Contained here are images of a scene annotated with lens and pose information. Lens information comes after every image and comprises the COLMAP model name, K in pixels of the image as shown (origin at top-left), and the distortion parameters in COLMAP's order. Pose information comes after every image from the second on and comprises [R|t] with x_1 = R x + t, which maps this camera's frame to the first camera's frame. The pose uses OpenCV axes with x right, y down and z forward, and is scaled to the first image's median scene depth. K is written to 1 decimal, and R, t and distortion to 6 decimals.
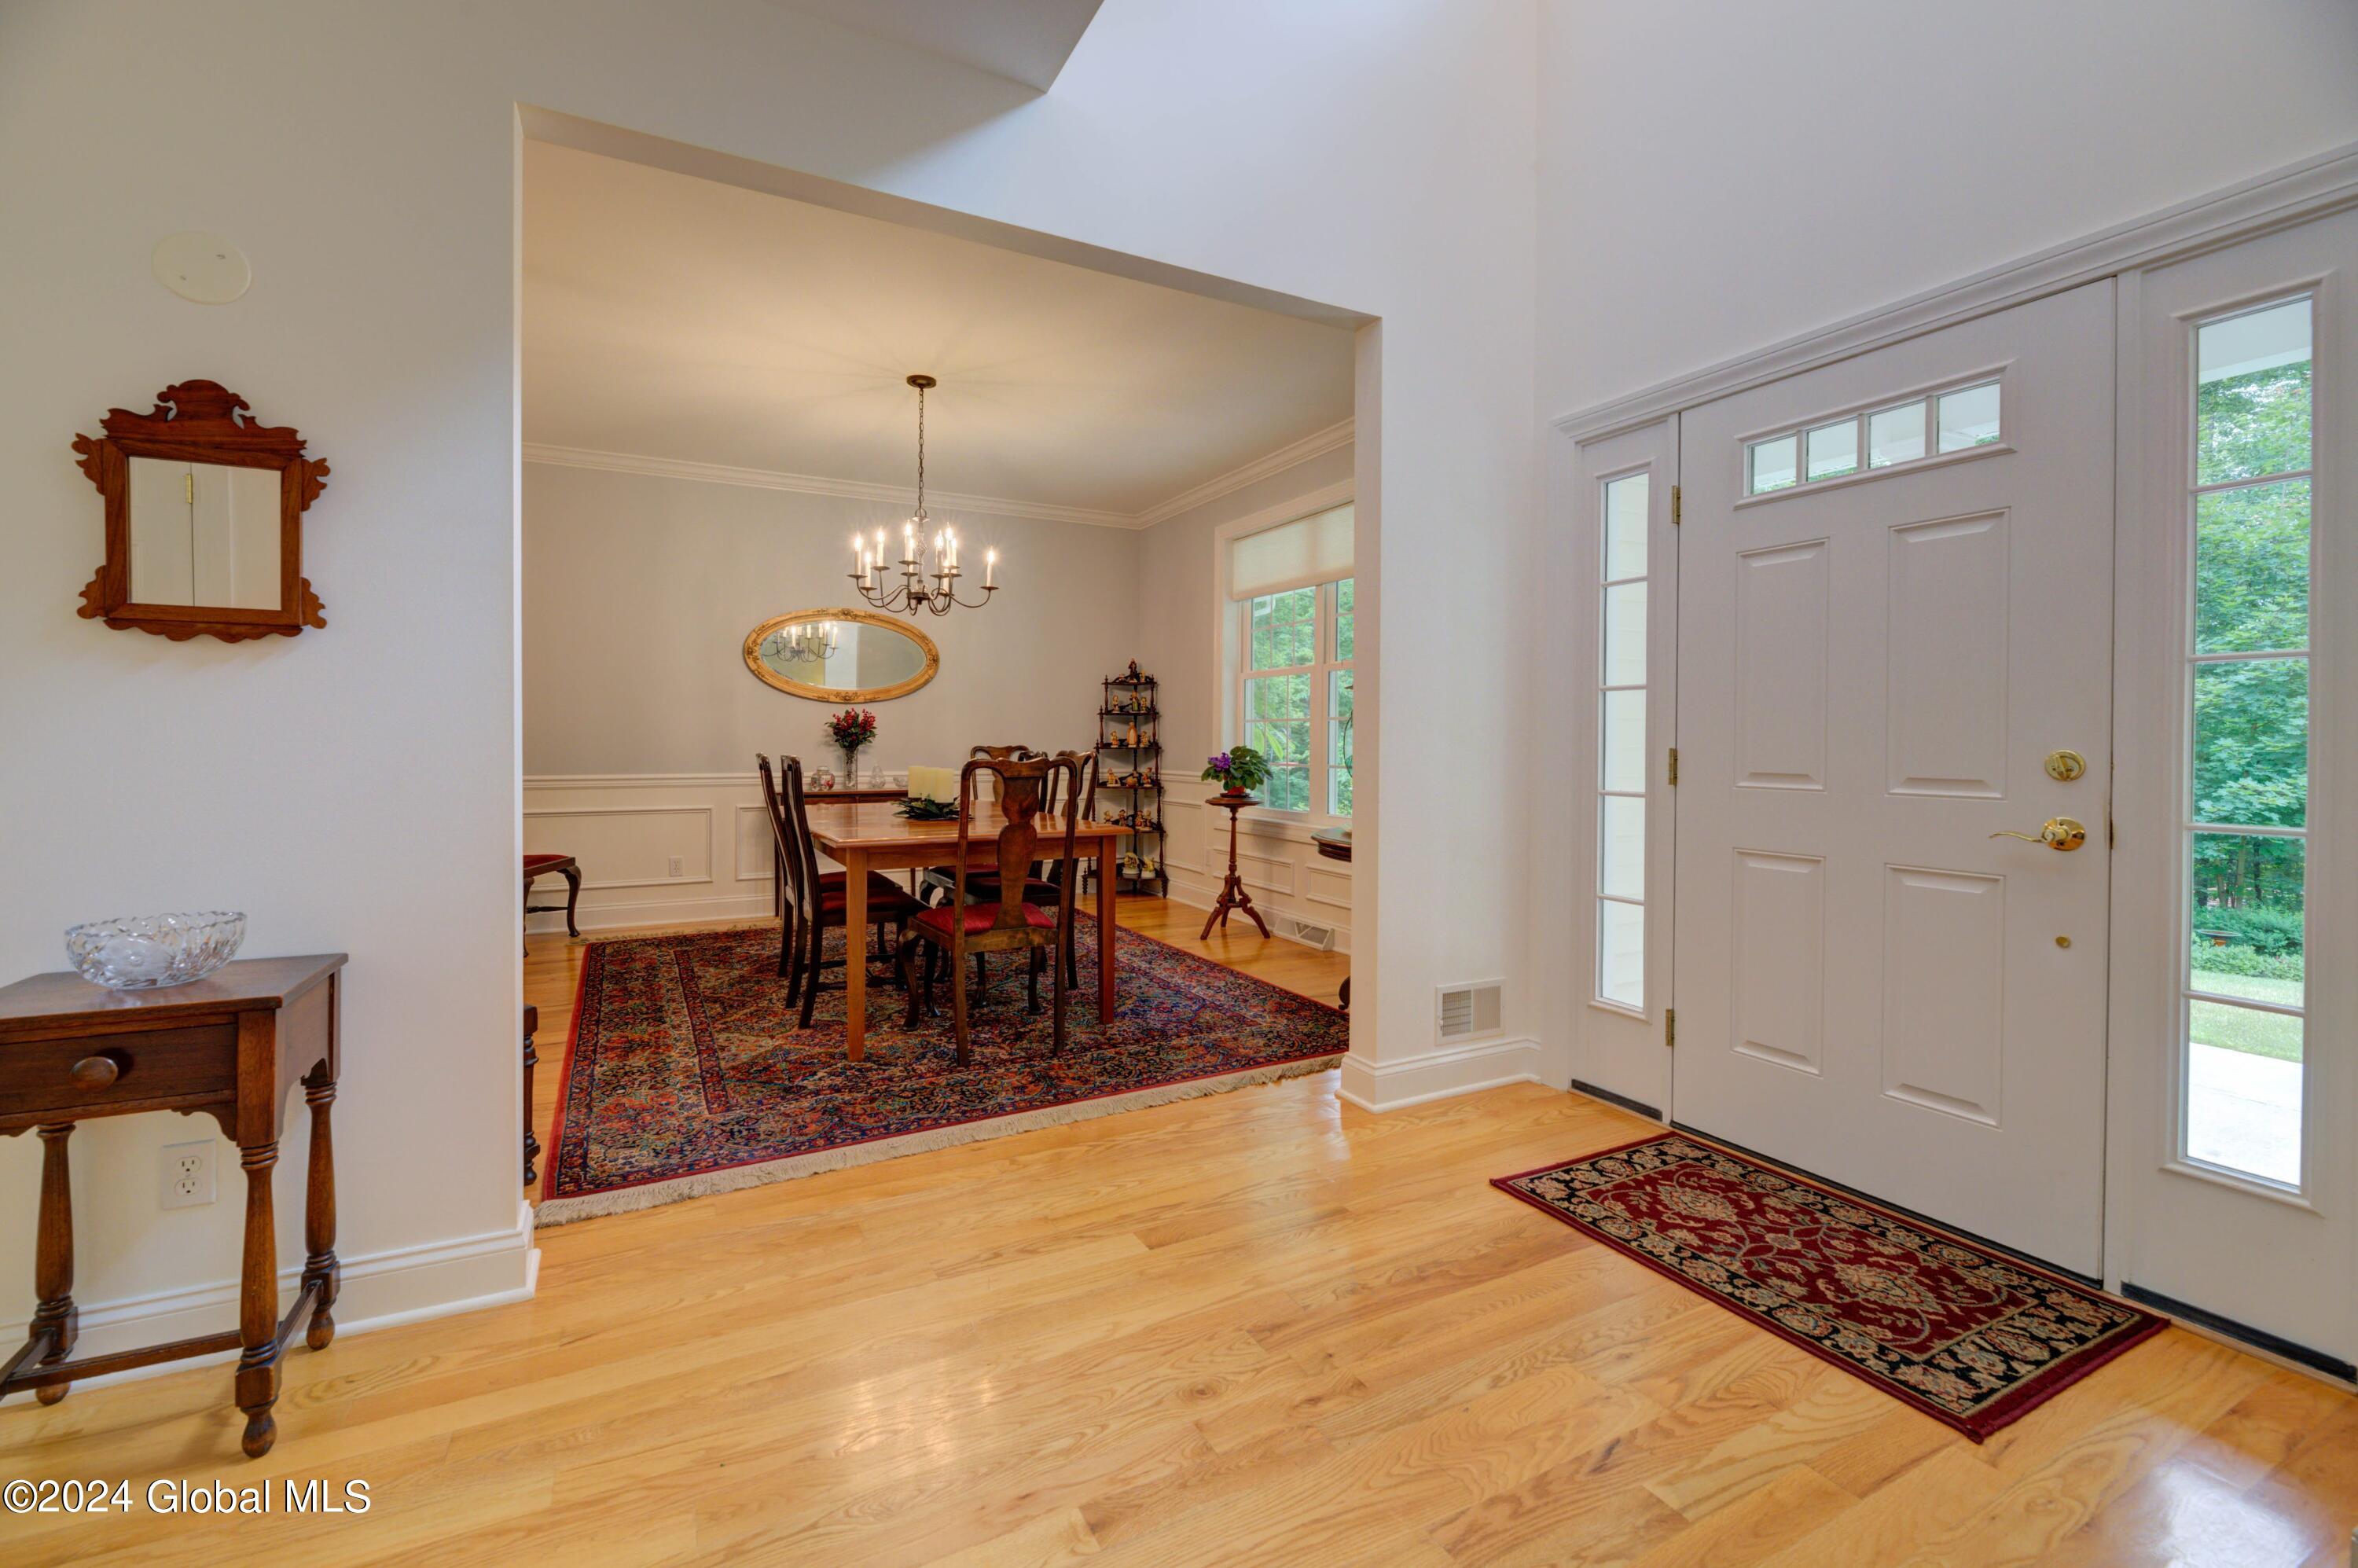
lens RADIAL K [[1019.0, 0, 1183.5], [0, 1019.0, 746.7], [0, 0, 1]] dist [0.000989, -0.000058]
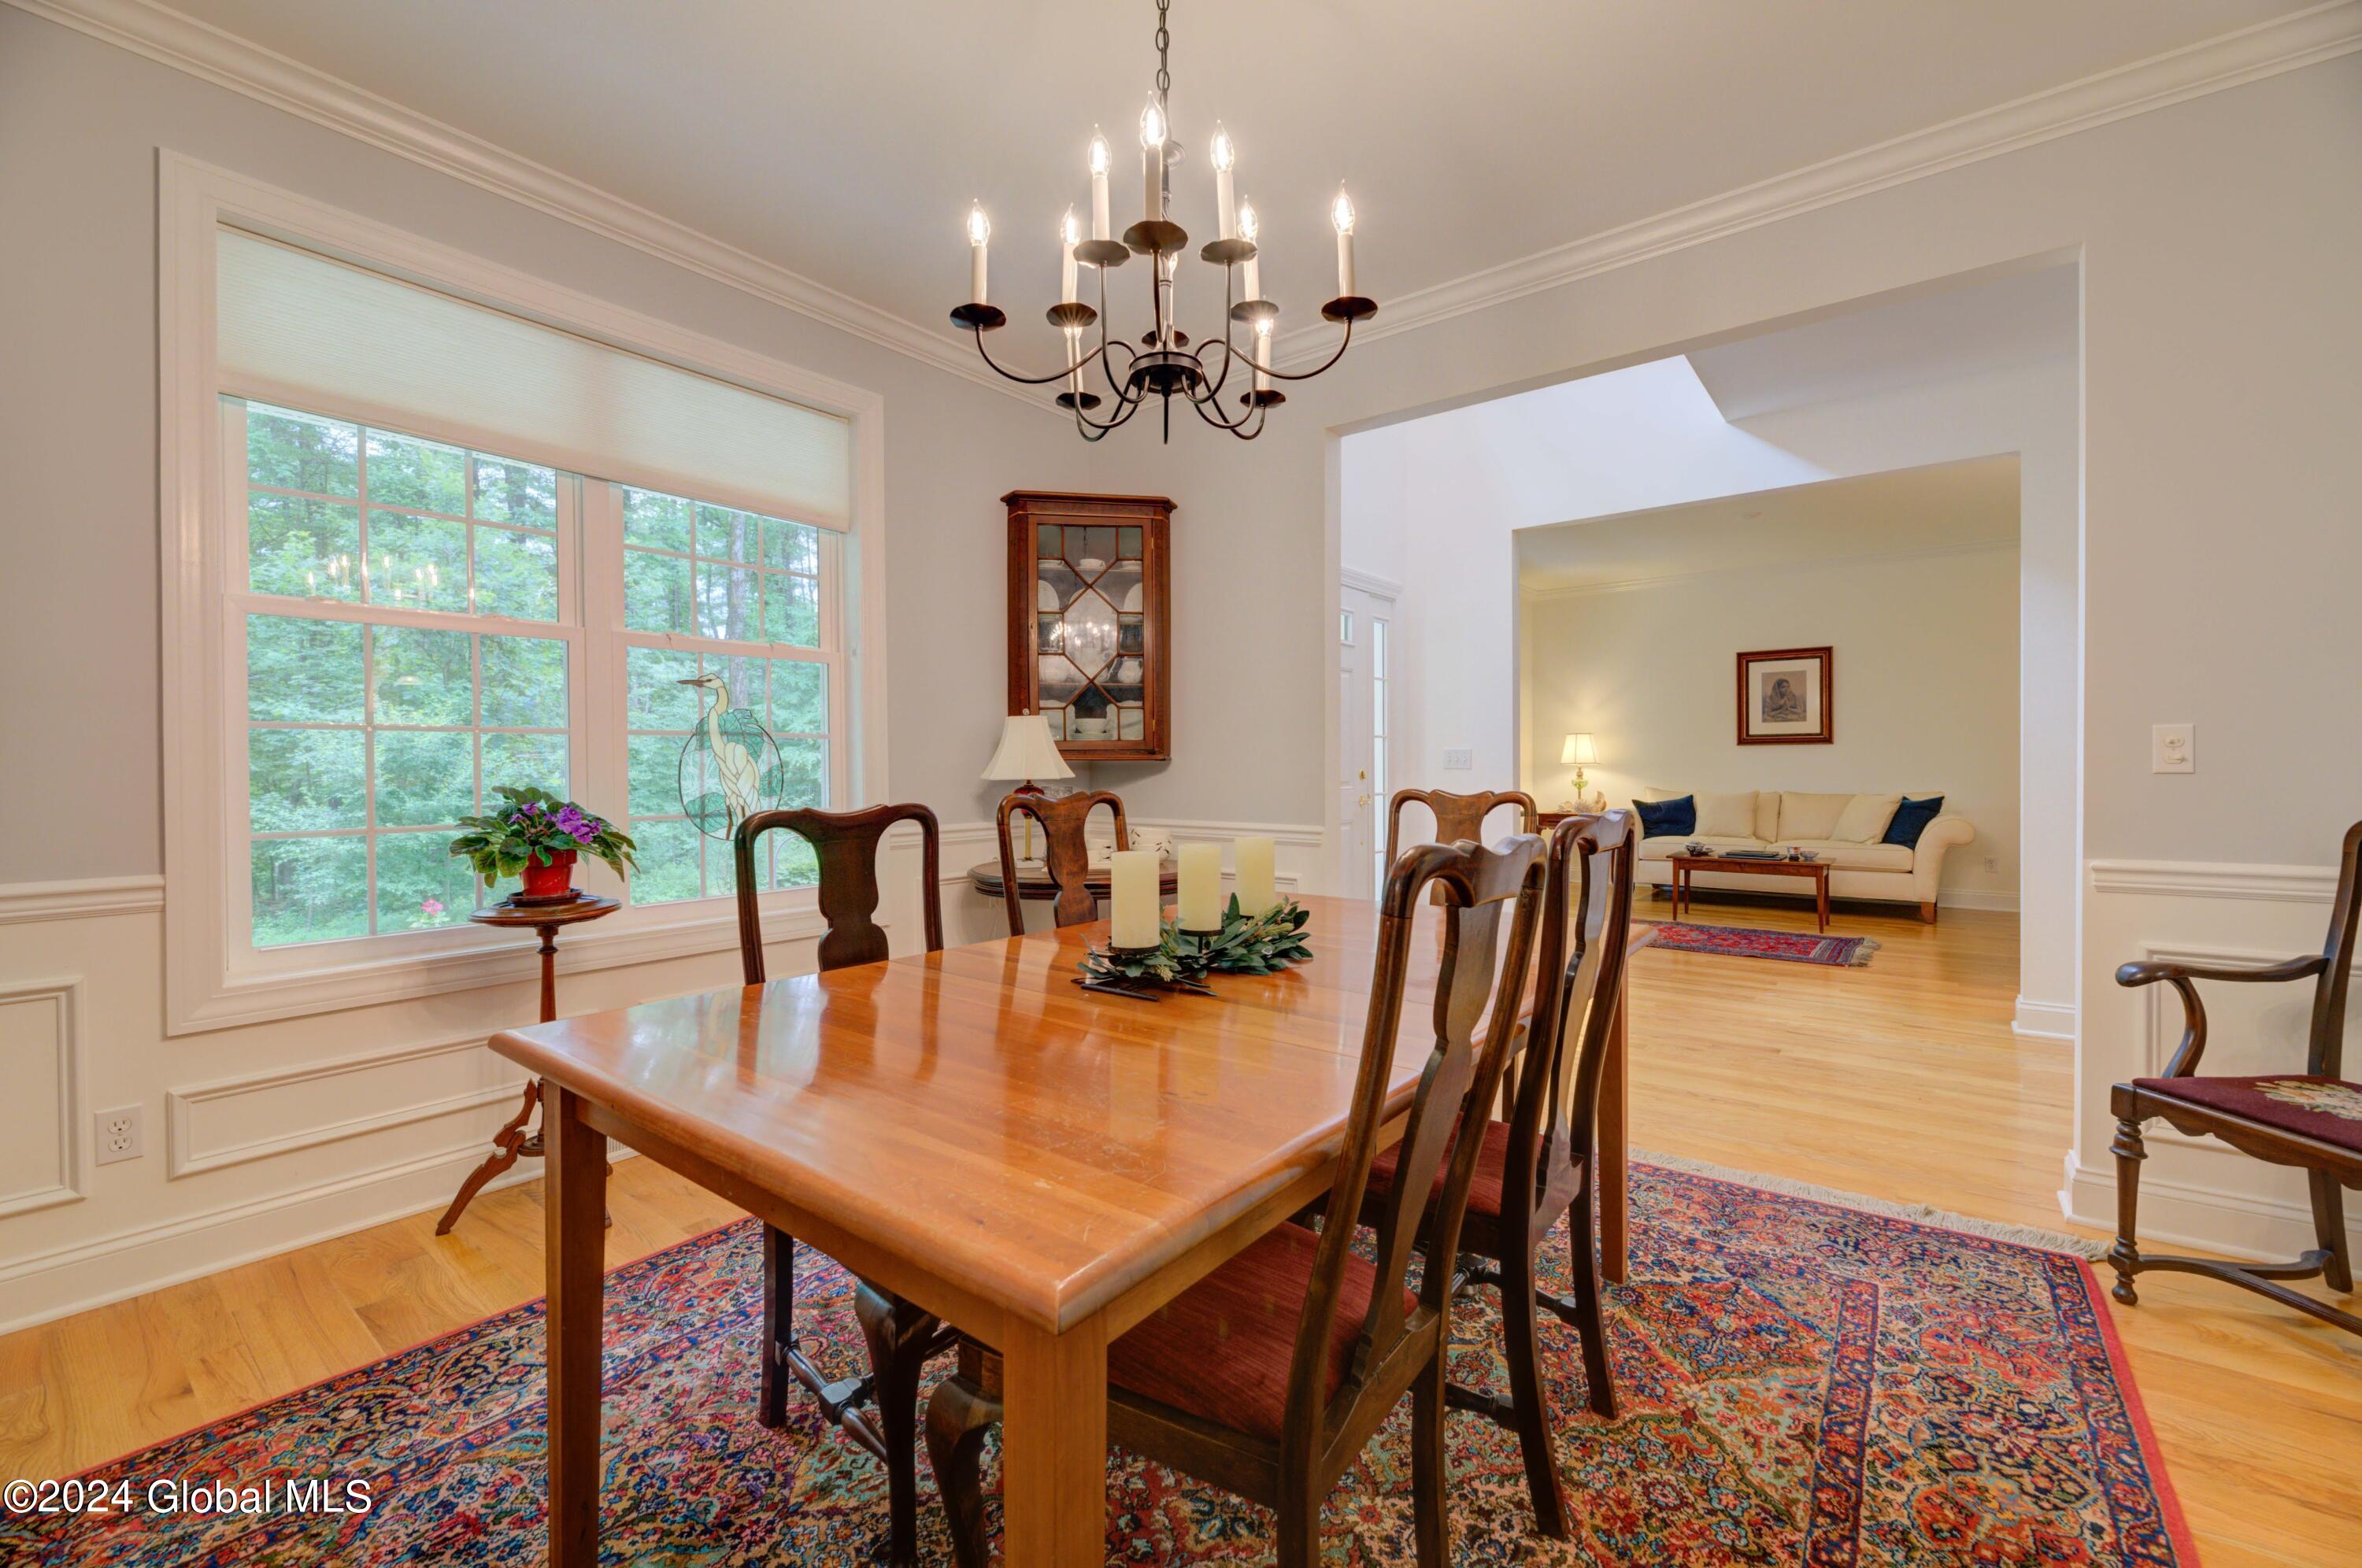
lens RADIAL K [[964.2, 0, 1266.8], [0, 964.2, 776.6], [0, 0, 1]] dist [-0.003004, -0.000490]
pose [[-0.461613, -0.012271, 0.886996, -1.017878], [0.009424, 0.999780, 0.018736, -0.021133], [-0.887031, 0.017008, -0.461396, 1.989705]]
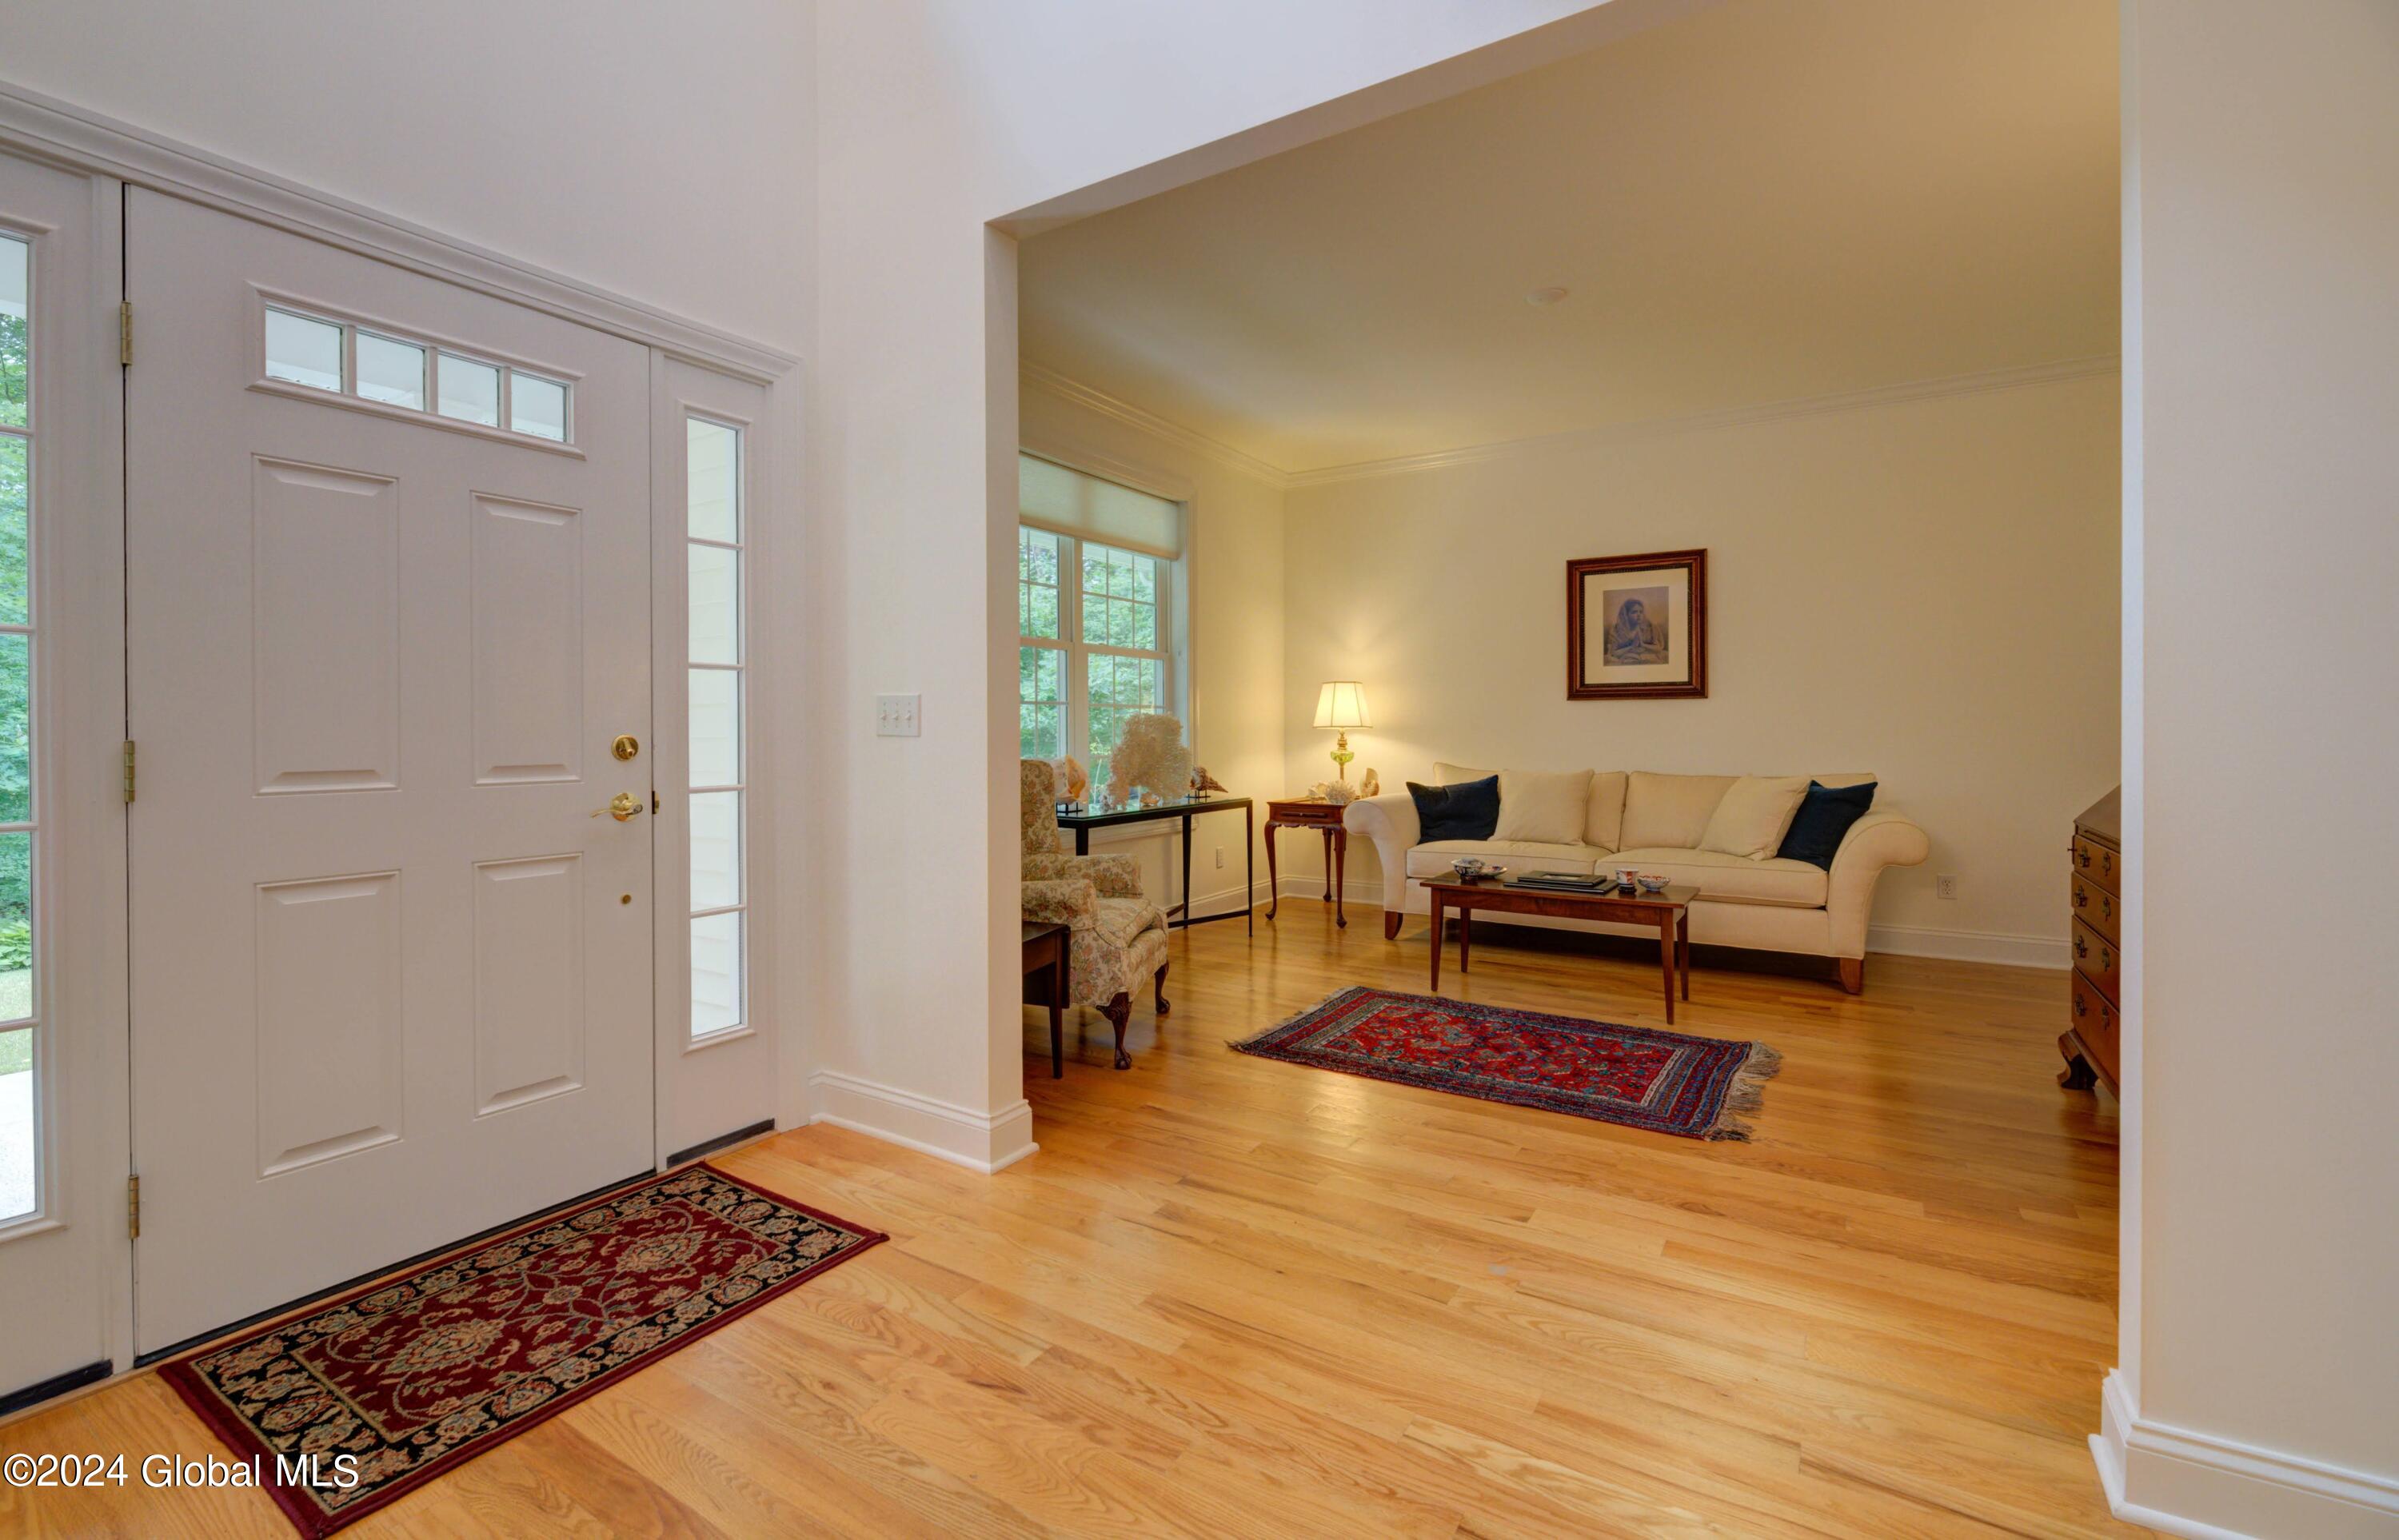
lens RADIAL K [[1055.4, 0, 1173.6], [0, 1055.4, 734.1], [0, 0, 1]] dist [-0.002142, -0.000459]
pose [[-0.493750, -0.007463, 0.869572, -0.415768], [0.005929, 0.999911, 0.011948, -0.006758], [-0.869584, 0.011055, -0.493662, 0.887380]]
